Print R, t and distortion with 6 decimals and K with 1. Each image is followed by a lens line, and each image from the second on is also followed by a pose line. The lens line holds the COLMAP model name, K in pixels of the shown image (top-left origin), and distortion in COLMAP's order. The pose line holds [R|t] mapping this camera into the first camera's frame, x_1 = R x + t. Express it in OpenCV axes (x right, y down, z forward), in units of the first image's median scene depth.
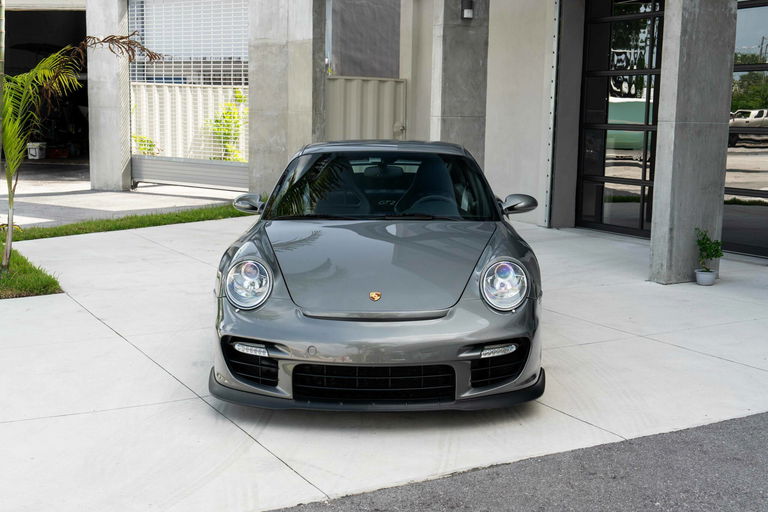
lens RADIAL K [[1077.2, 0, 377.1], [0, 1077.2, 294.6], [0, 0, 1]] dist [0.015635, 0.000000]
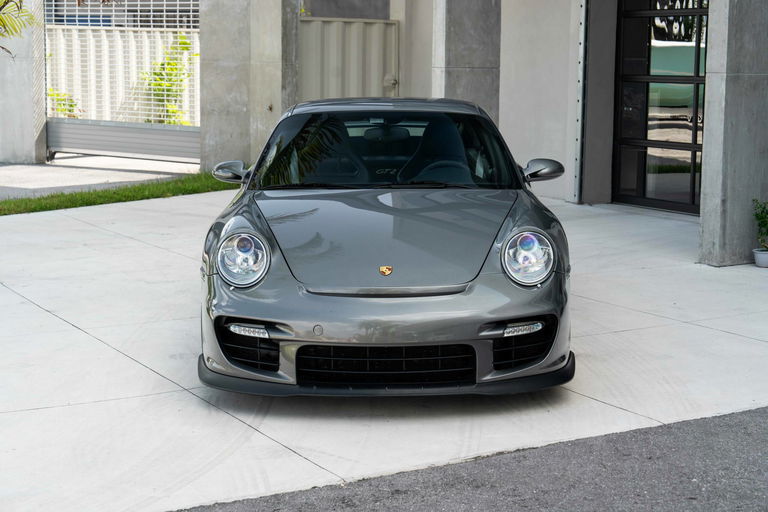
lens RADIAL K [[1450.6, 0, 383.7], [0, 1450.6, 256.8], [0, 0, 1]] dist [0.047183, 0.000000]
pose [[0.999713, -0.008921, 0.022216, -0.021126], [0.009631, 0.999439, -0.032076, 0.020089], [-0.021917, 0.032281, 0.999239, -0.149431]]
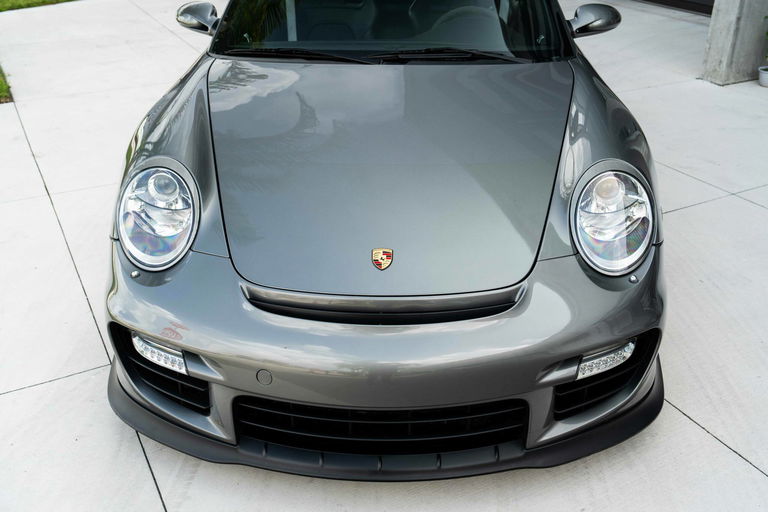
lens RADIAL K [[805.1, 0, 388.6], [0, 805.1, 254.2], [0, 0, 1]] dist [0.019776, 0.000000]
pose [[0.999989, -0.002265, 0.004144, -0.000229], [0.000975, 0.957580, 0.288166, -0.080598], [-0.004621, -0.288158, 0.957572, 0.424243]]
